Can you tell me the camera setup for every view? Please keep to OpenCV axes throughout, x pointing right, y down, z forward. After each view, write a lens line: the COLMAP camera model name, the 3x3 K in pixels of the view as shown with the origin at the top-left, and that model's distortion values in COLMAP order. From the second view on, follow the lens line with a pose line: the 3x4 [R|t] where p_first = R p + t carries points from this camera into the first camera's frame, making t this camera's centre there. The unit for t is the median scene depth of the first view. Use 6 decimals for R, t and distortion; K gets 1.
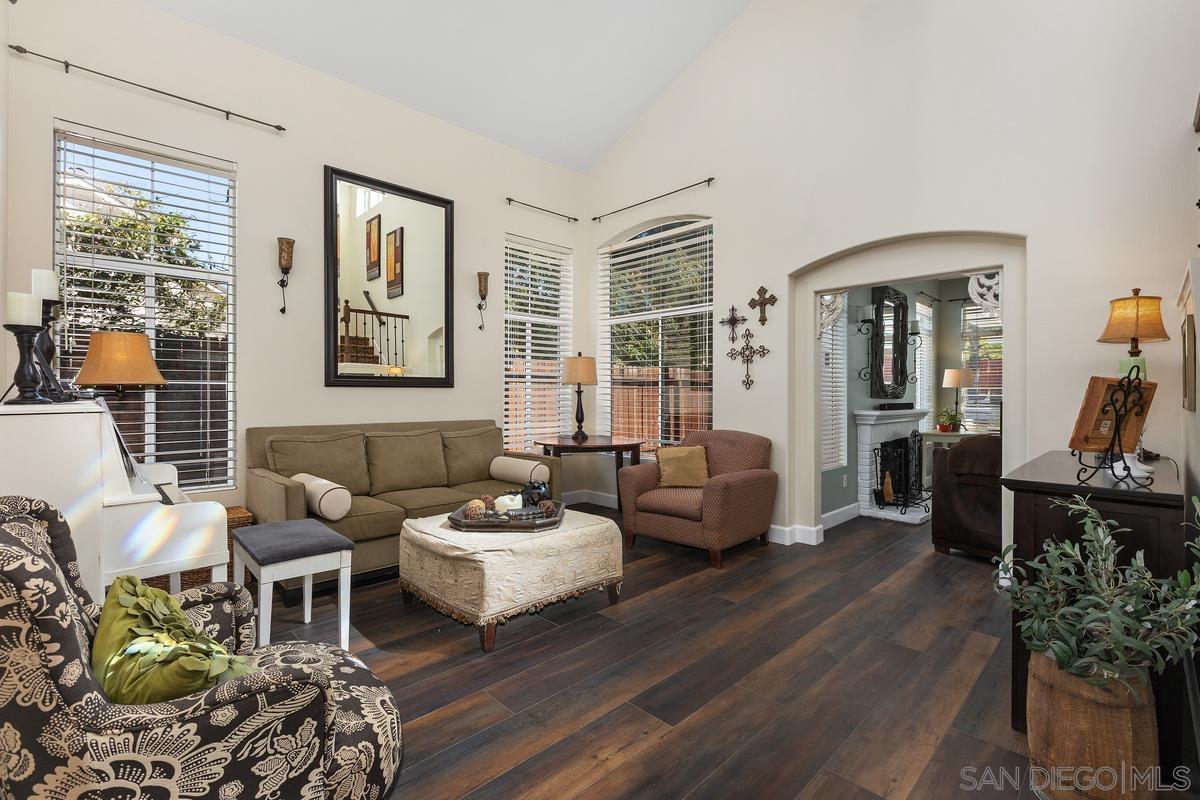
lens RADIAL K [[529.4, 0, 604.7], [0, 529.4, 397.7], [0, 0, 1]] dist [0.000305, -0.000276]
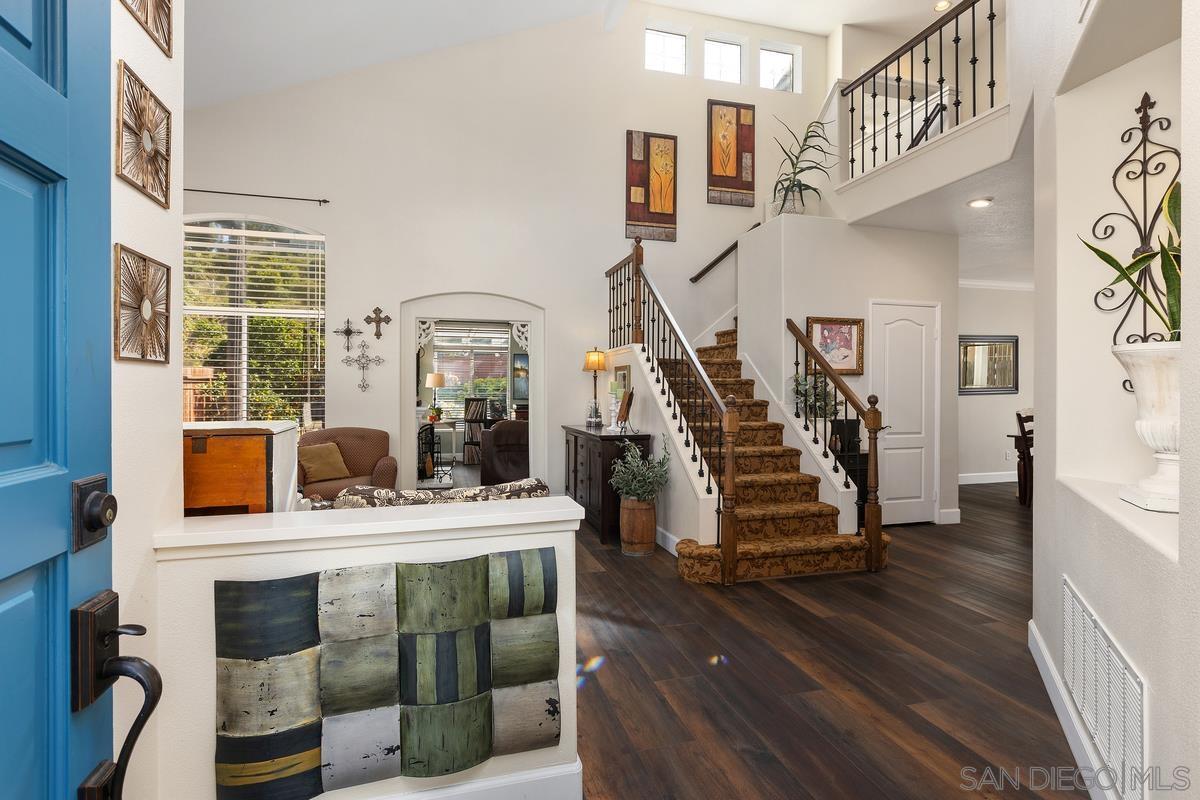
lens RADIAL K [[578.5, 0, 592.7], [0, 578.5, 396.2], [0, 0, 1]] dist [0.000652, 0.000616]
pose [[0.489545, -0.009646, 0.871925, -0.608390], [0.001690, 0.999947, 0.010114, -0.017600], [-0.871976, -0.003478, 0.489536, -0.080735]]
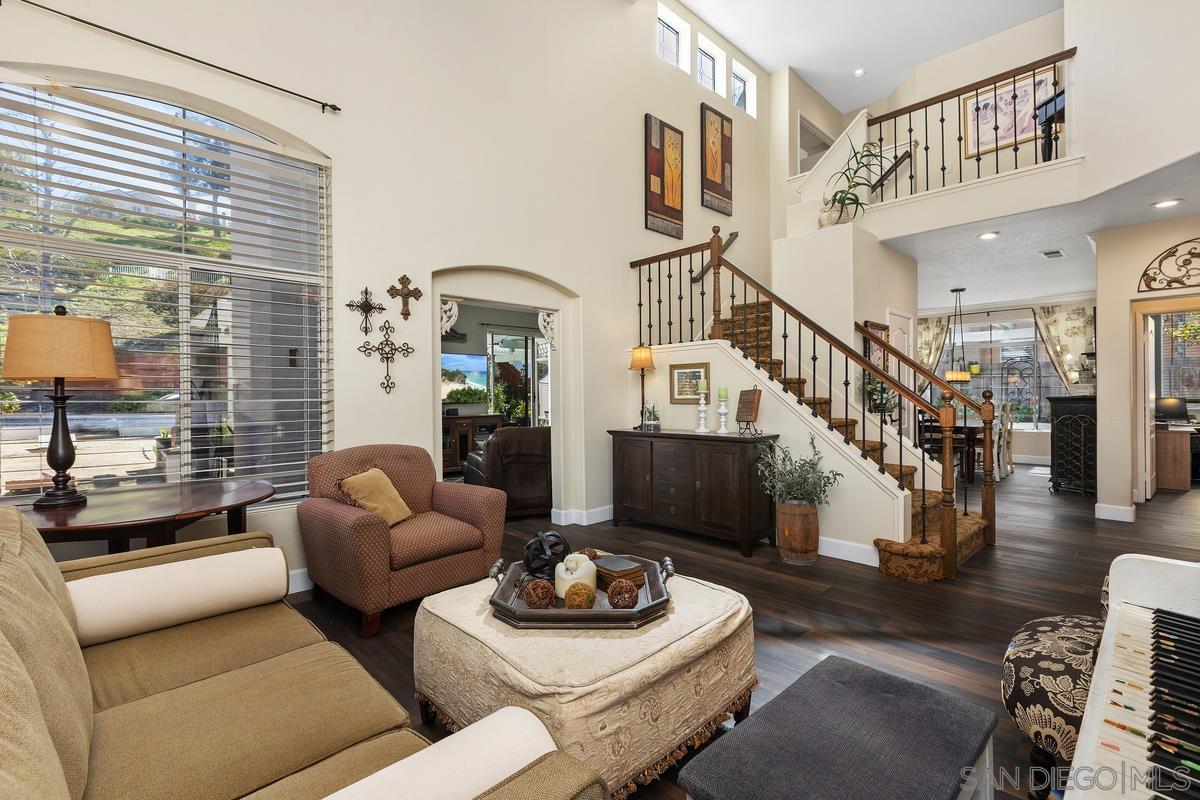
lens RADIAL K [[529.4, 0, 597.0], [0, 529.4, 403.8], [0, 0, 1]] dist [0.000305, -0.000276]
pose [[0.019329, -0.023180, 0.999544, -0.562128], [0.010244, 0.999683, 0.022986, -0.014324], [-0.999761, 0.009795, 0.019561, 0.653663]]
